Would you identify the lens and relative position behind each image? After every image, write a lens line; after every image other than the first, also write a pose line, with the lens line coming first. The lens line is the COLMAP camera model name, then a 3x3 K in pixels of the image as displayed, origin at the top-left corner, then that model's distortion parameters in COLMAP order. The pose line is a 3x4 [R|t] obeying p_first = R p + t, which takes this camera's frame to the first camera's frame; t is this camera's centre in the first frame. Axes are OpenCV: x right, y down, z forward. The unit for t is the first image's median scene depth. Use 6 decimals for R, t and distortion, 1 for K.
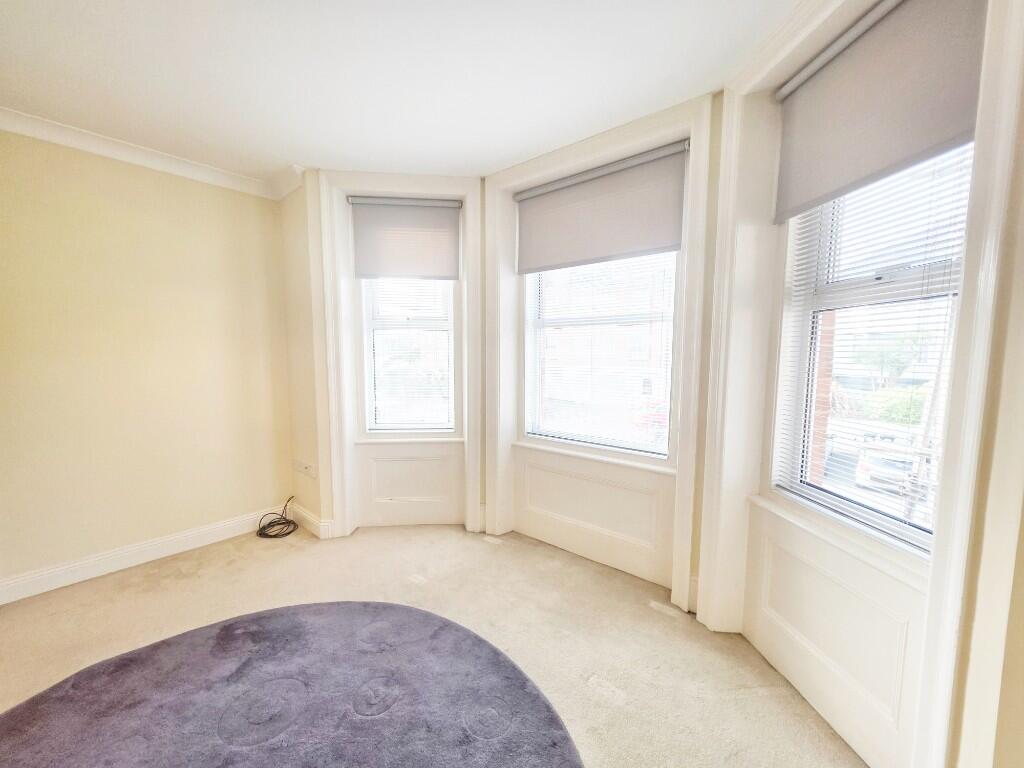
lens RADIAL K [[410.8, 0, 512.1], [0, 410.8, 386.5], [0, 0, 1]] dist [-0.002011, -0.000224]
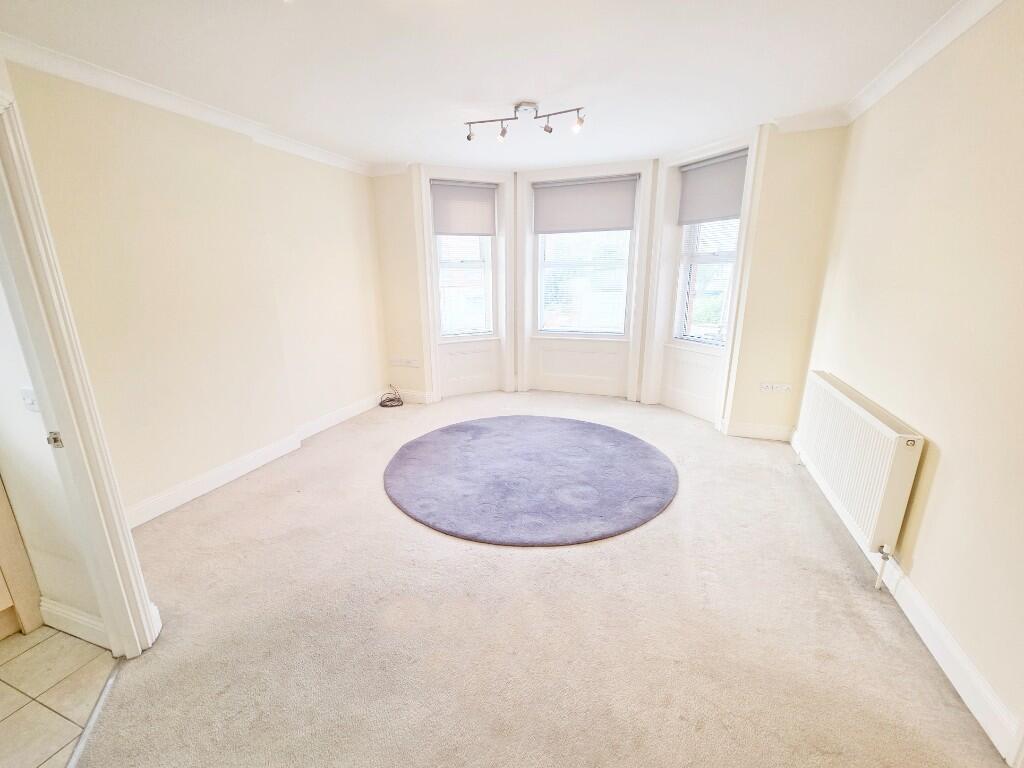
lens RADIAL K [[410.8, 0, 514.9], [0, 410.8, 385.8], [0, 0, 1]] dist [-0.002011, -0.000224]
pose [[0.944708, -0.105855, 0.310358, -0.665291], [0.047505, 0.980658, 0.189876, 0.009482], [-0.324455, -0.164634, 0.931464, -0.648755]]
